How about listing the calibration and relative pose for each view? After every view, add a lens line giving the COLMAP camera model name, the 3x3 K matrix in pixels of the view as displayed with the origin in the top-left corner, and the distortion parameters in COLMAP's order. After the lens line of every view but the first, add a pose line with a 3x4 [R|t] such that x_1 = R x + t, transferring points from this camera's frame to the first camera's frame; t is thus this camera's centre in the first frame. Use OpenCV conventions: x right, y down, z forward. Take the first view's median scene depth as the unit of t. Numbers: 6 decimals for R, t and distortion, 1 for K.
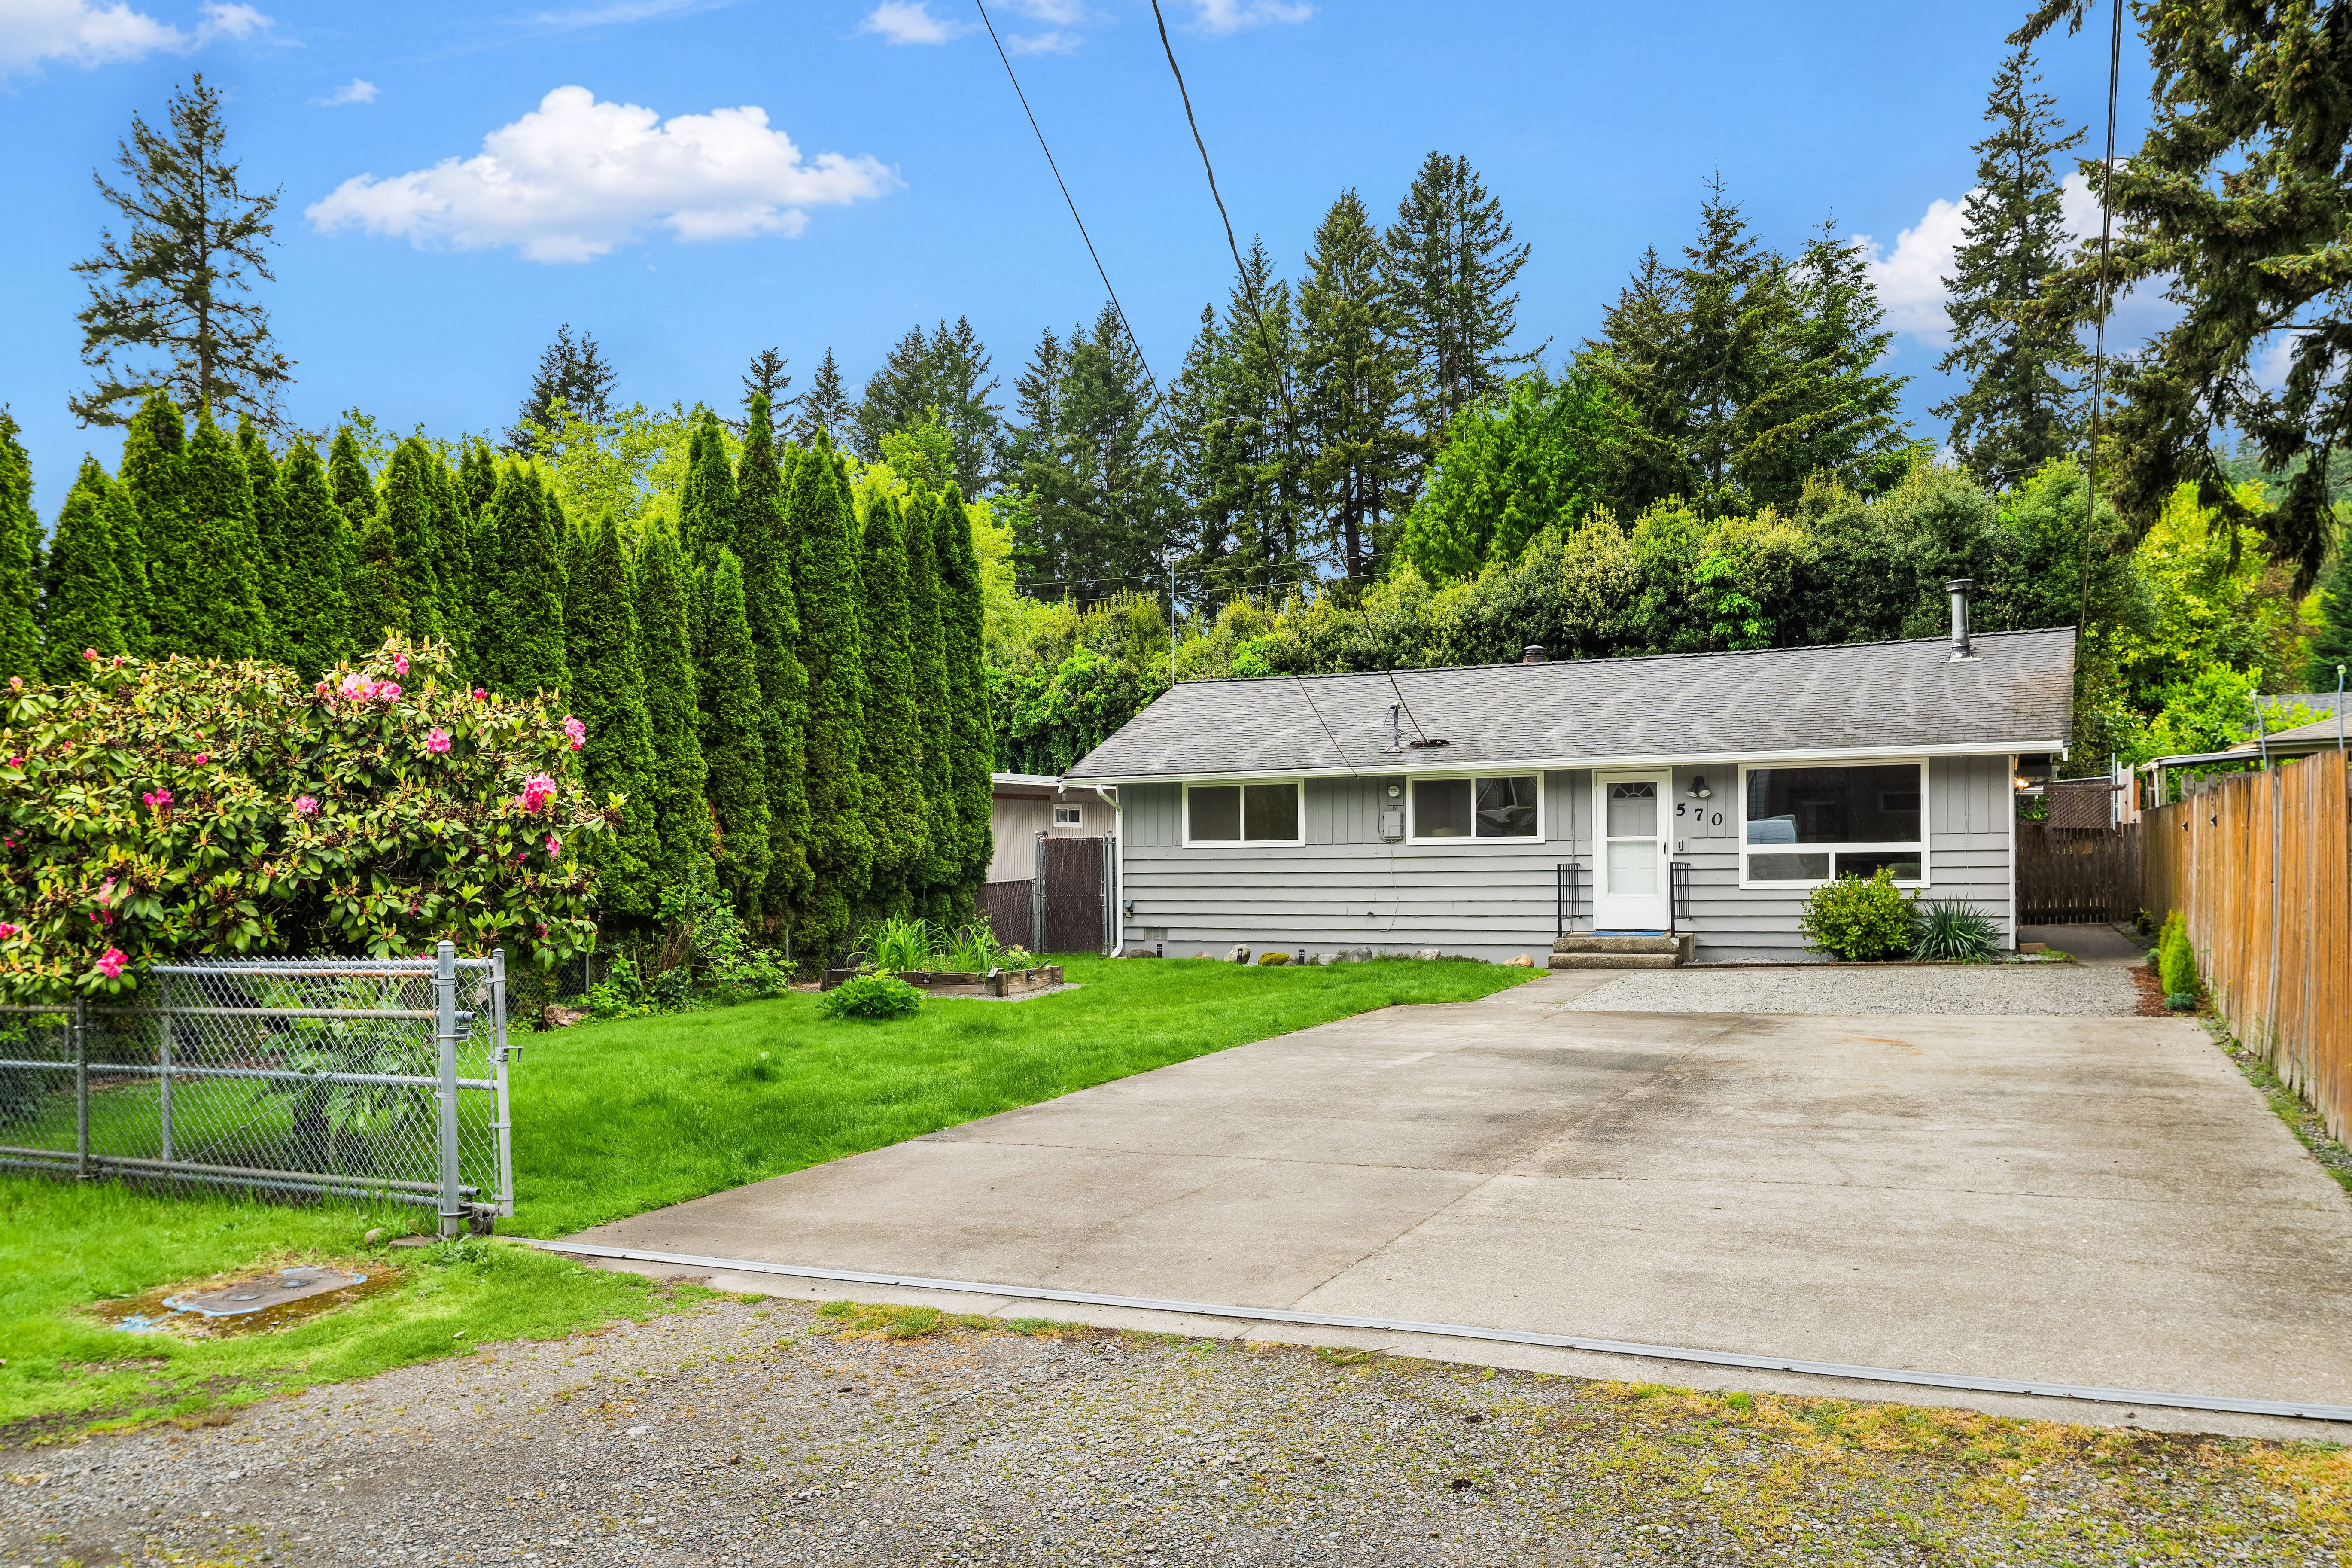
lens RADIAL K [[1691.3, 0, 1178.5], [0, 1691.3, 885.3], [0, 0, 1]] dist [-0.004058, -0.004690]
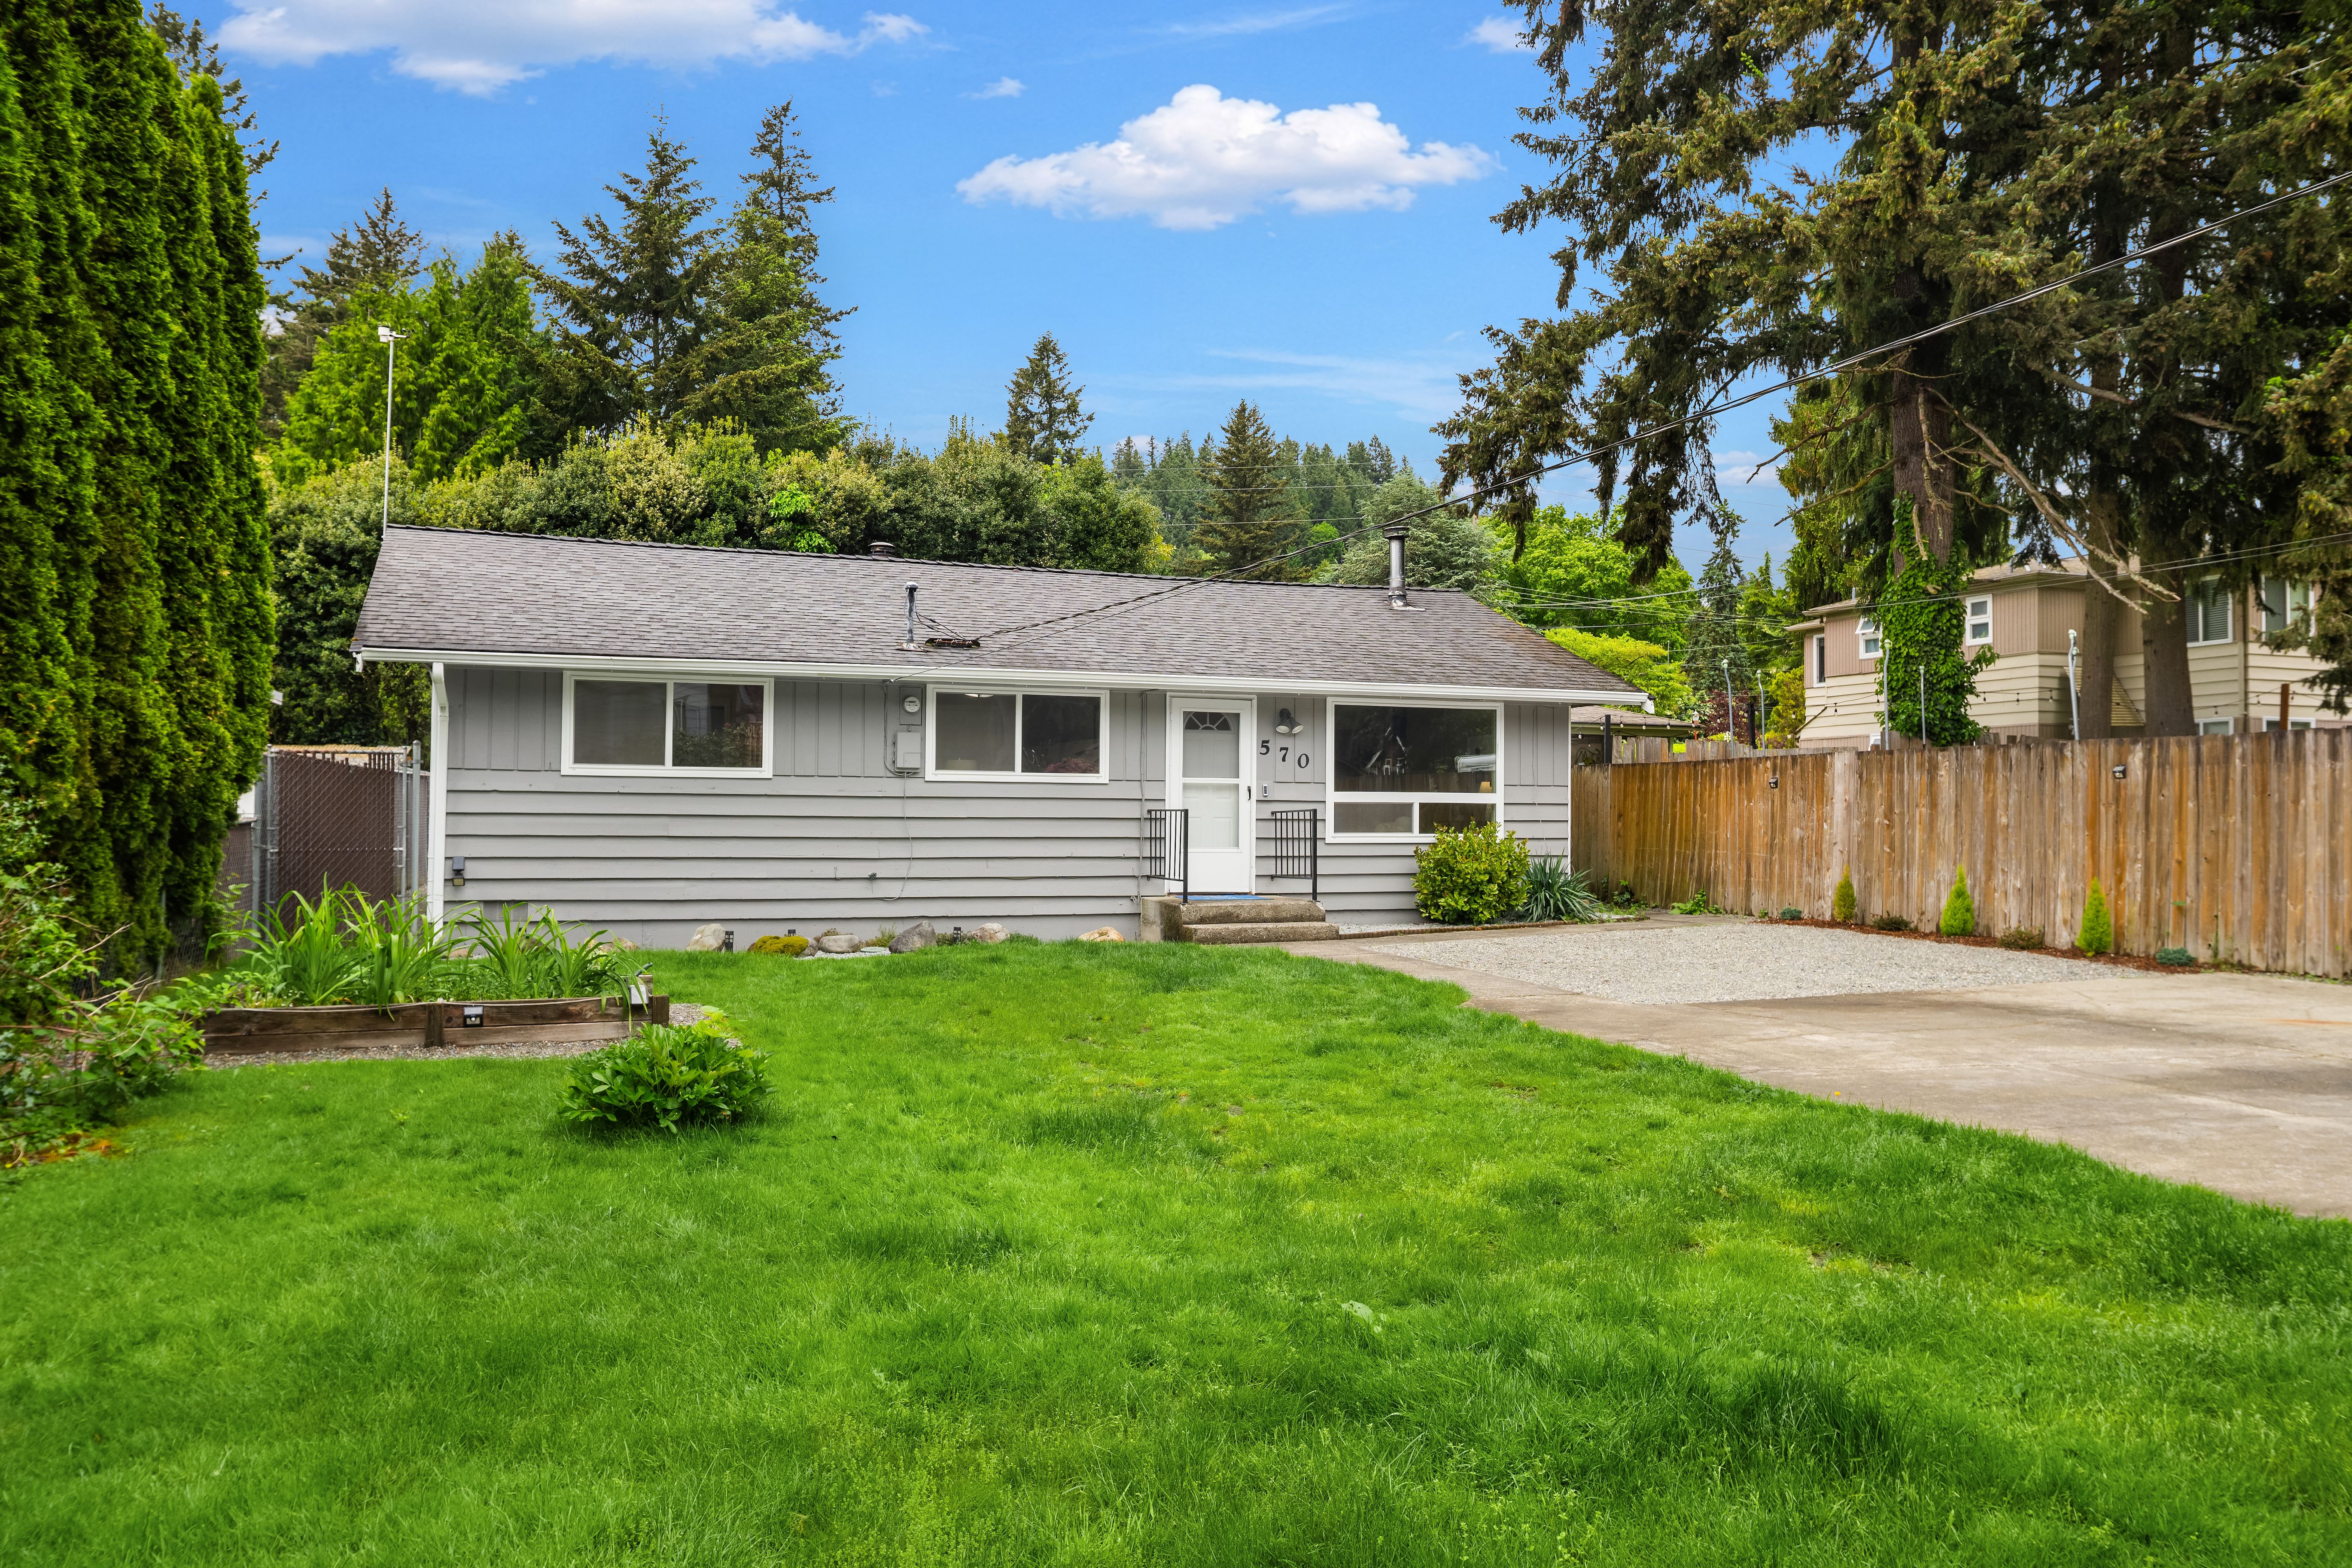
lens RADIAL K [[1600.5, 0, 1176.0], [0, 1600.5, 784.0], [0, 0, 1]] dist [-0.007962, 0.002502]
pose [[0.714151, 0.032486, 0.699238, -0.145269], [-0.003490, 0.999075, -0.042851, 0.003639], [-0.699983, 0.028162, 0.713604, 0.239308]]
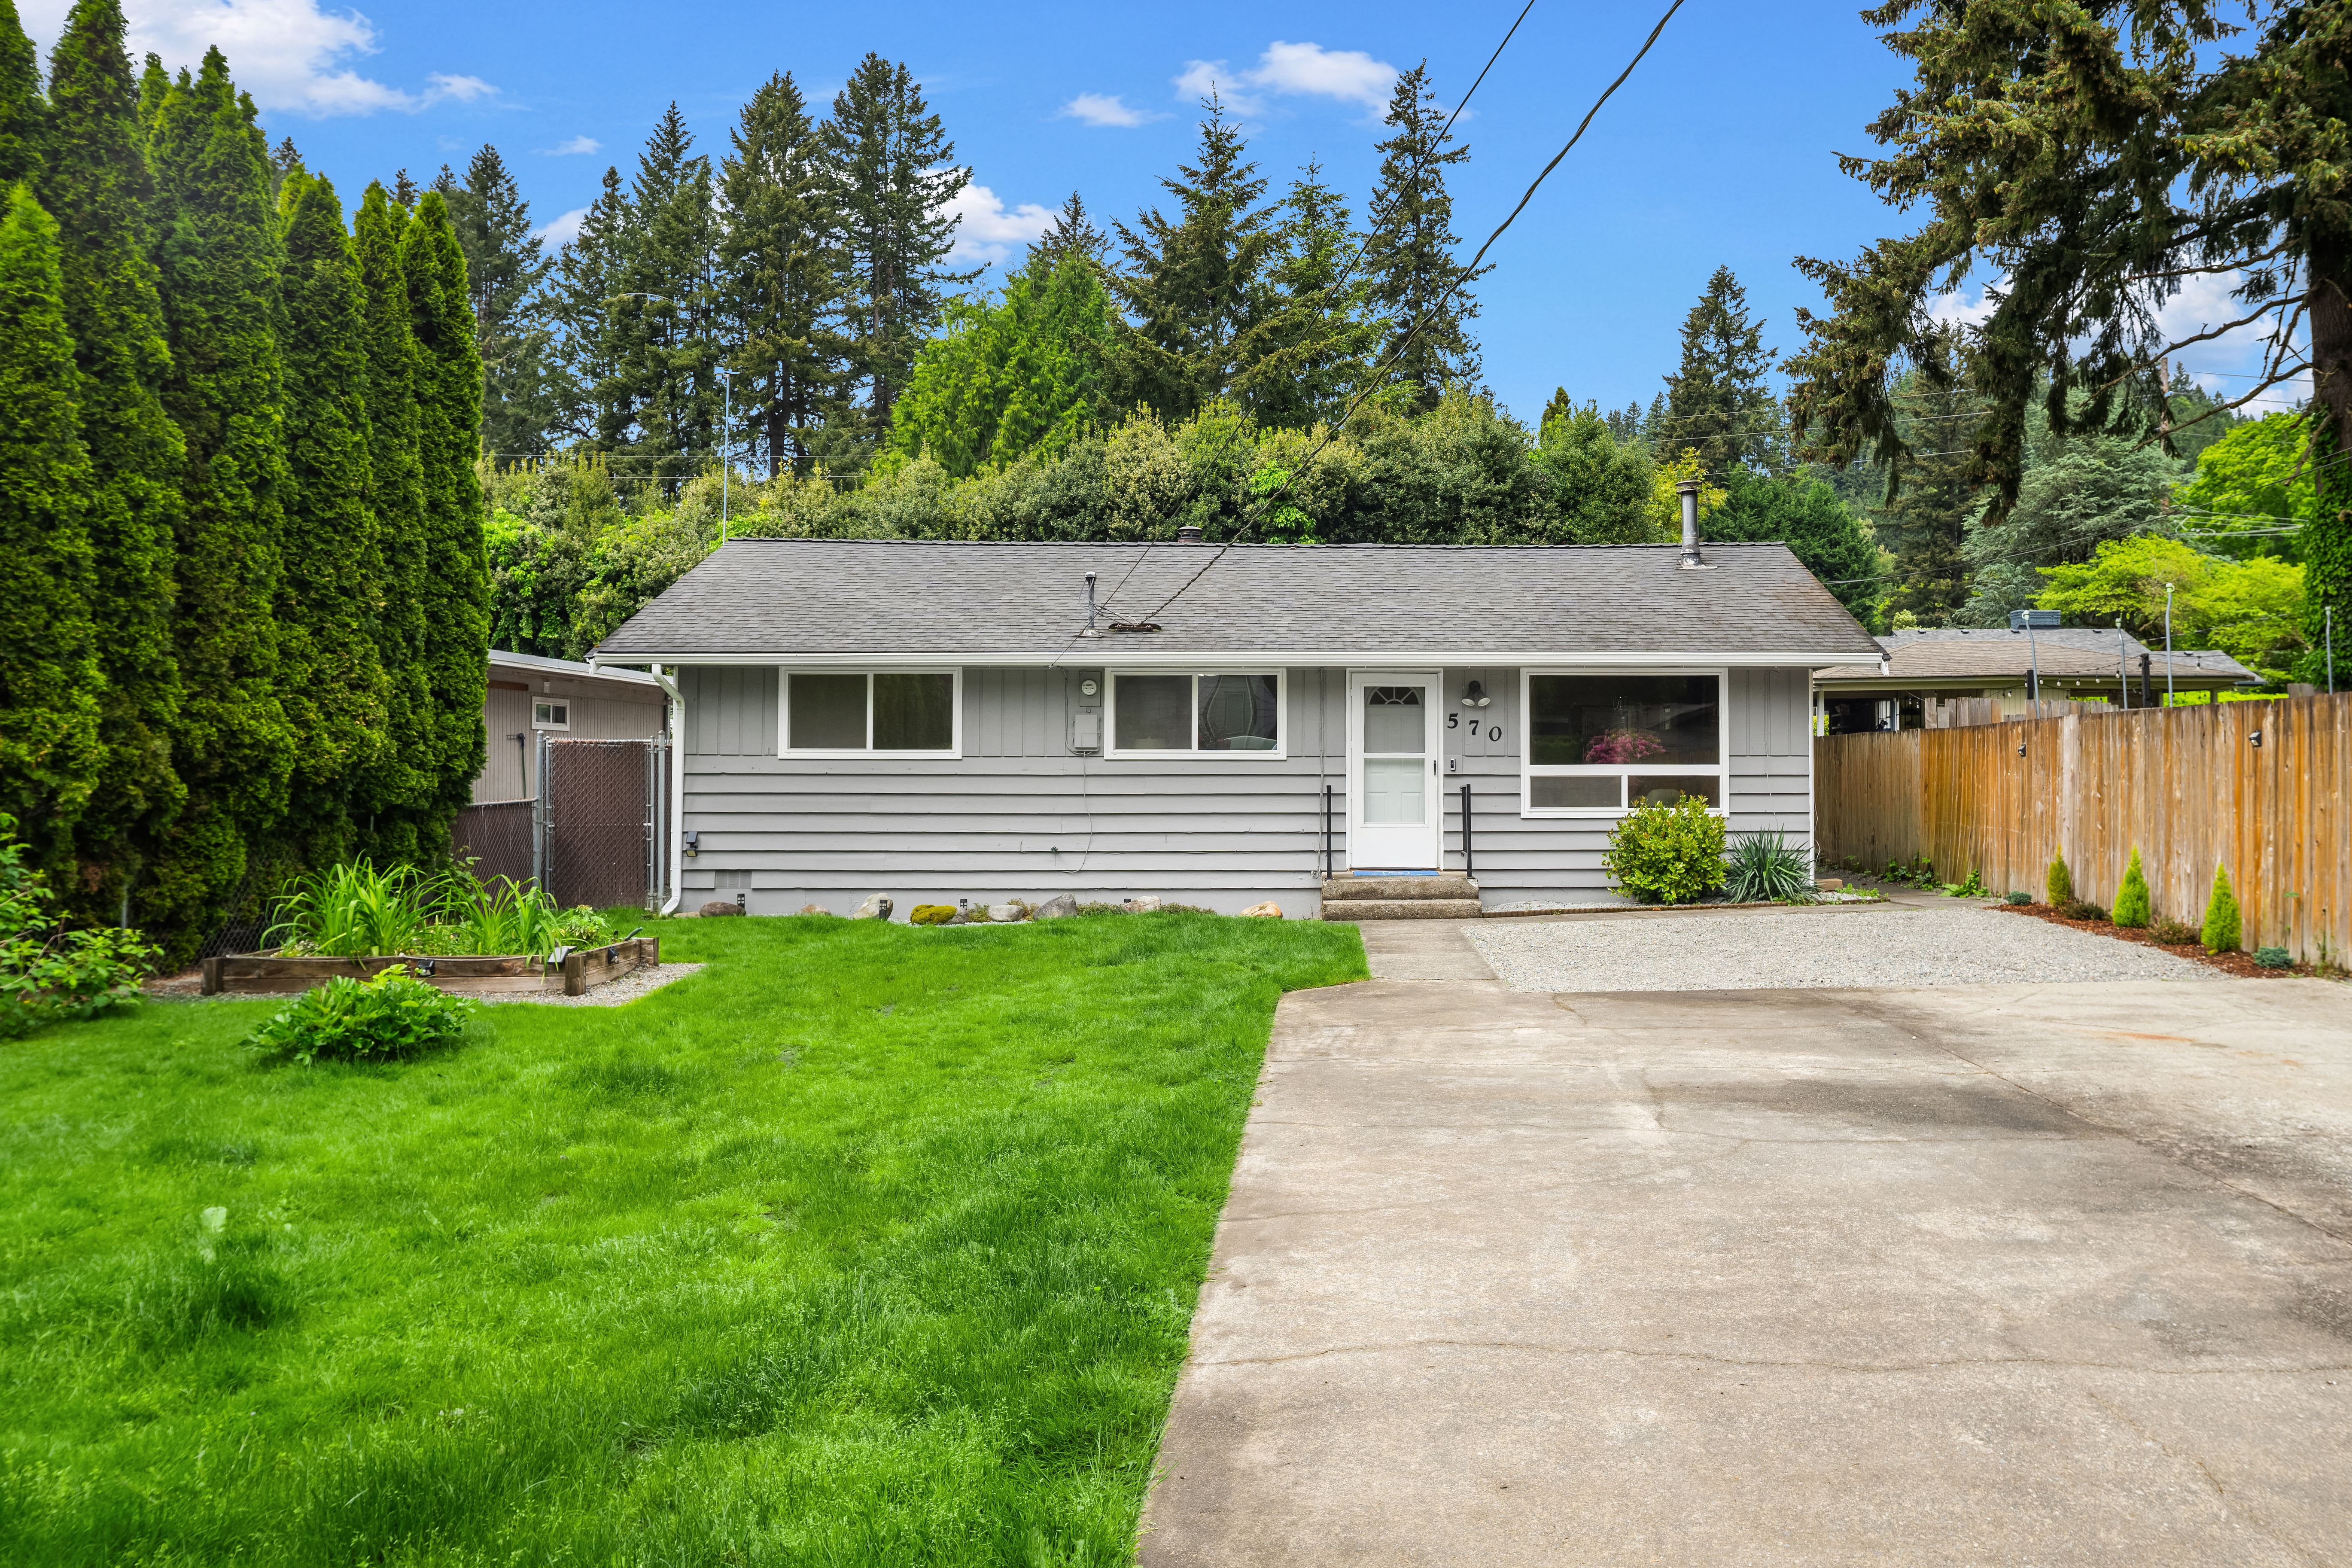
lens RADIAL K [[1666.2, 0, 1363.4], [0, 1666.2, 743.2], [0, 0, 1]] dist [-0.008956, 0.000972]
pose [[0.894404, 0.022679, 0.446685, -0.052396], [-0.003850, 0.999067, -0.043015, 0.000452], [-0.447243, 0.036753, 0.893657, 0.151802]]
